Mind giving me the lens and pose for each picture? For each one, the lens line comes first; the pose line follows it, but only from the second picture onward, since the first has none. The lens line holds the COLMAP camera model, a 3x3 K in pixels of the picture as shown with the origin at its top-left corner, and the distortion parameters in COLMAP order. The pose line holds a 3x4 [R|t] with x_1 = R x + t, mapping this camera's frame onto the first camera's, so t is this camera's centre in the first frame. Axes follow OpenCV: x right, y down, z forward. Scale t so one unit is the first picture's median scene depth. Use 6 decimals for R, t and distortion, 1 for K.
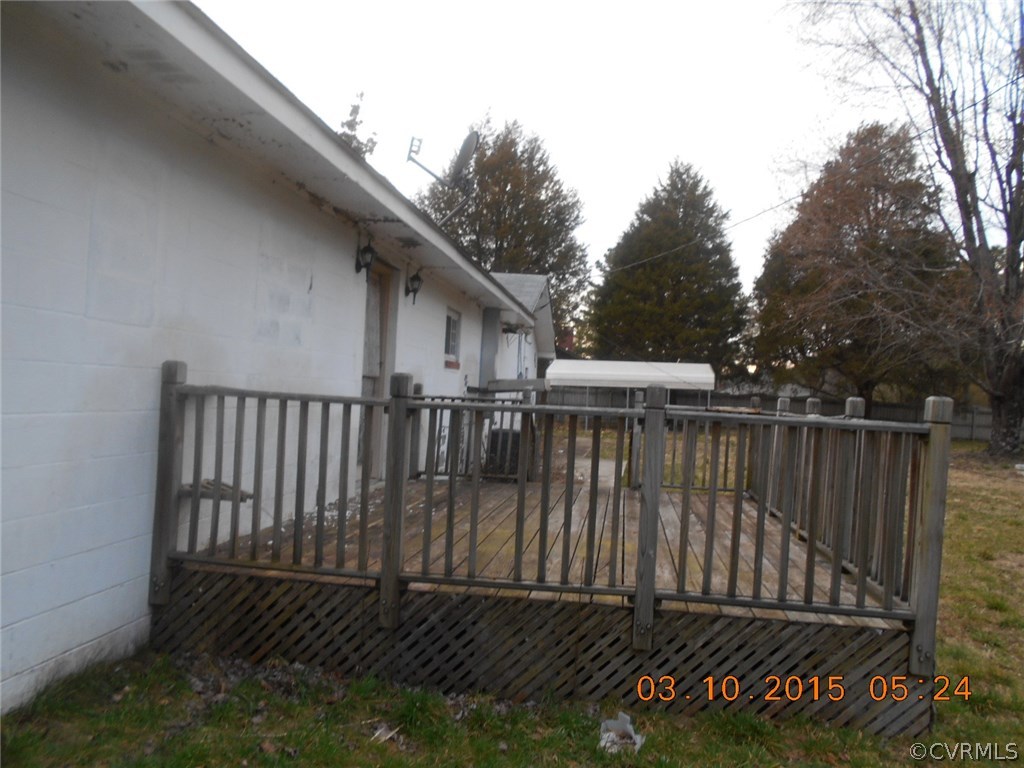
lens RADIAL K [[811.9, 0, 512.0], [0, 811.9, 384.0], [0, 0, 1]] dist [-0.001272, 0.000060]
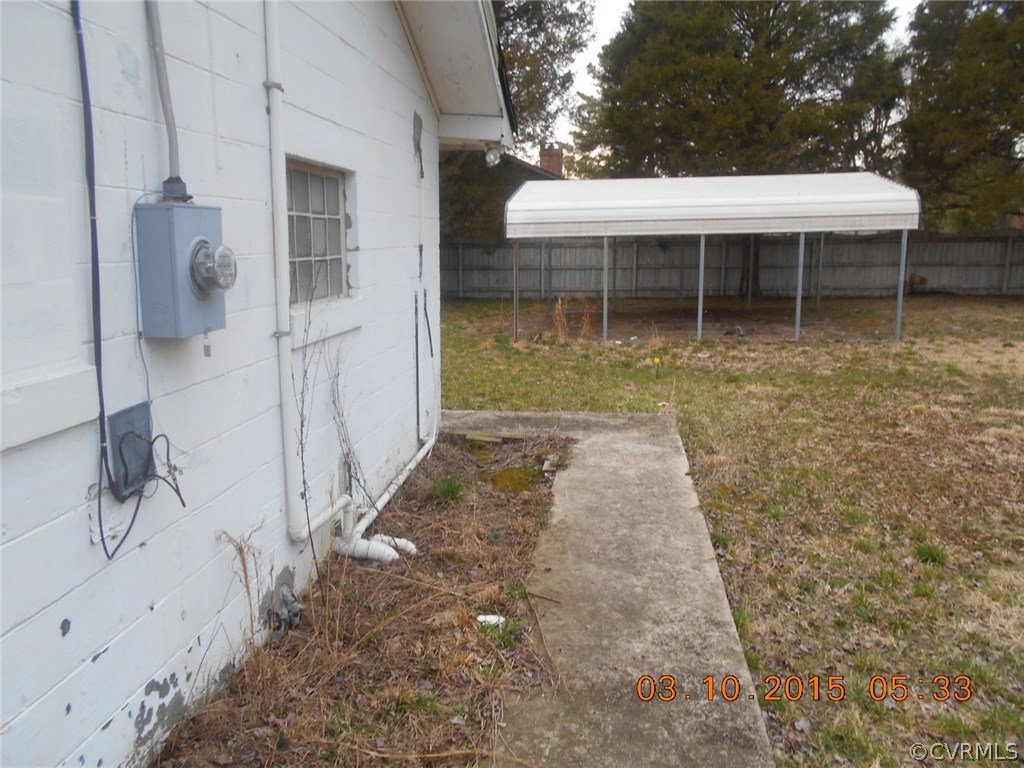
lens RADIAL K [[786.2, 0, 468.6], [0, 786.2, 381.2], [0, 0, 1]] dist [-0.003258, 0.000528]
pose [[0.997629, -0.048105, -0.049218, 0.030266], [0.056414, 0.981219, 0.184463, -0.002644], [0.039420, -0.186802, 0.981606, 0.461455]]
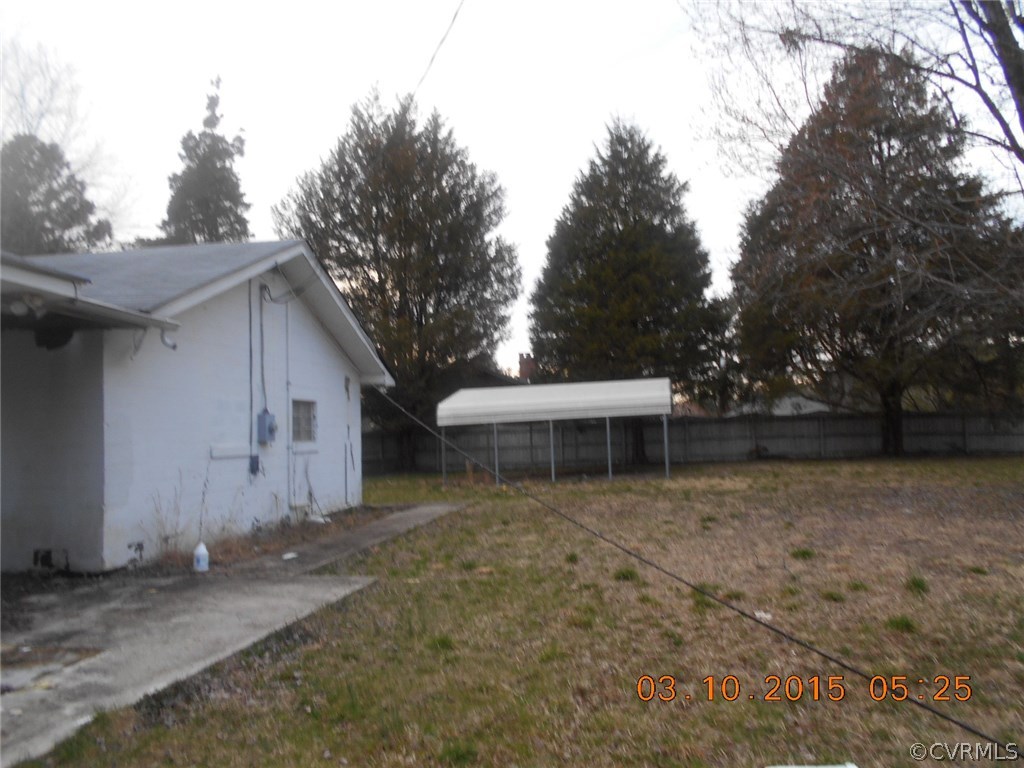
lens RADIAL K [[811.9, 0, 512.0], [0, 811.9, 384.0], [0, 0, 1]] dist [-0.001272, 0.000060]
pose [[0.996173, -0.082551, -0.028717, 0.104220], [0.080995, 0.995373, -0.051702, 0.005442], [0.032853, 0.049178, 0.998250, 0.229527]]
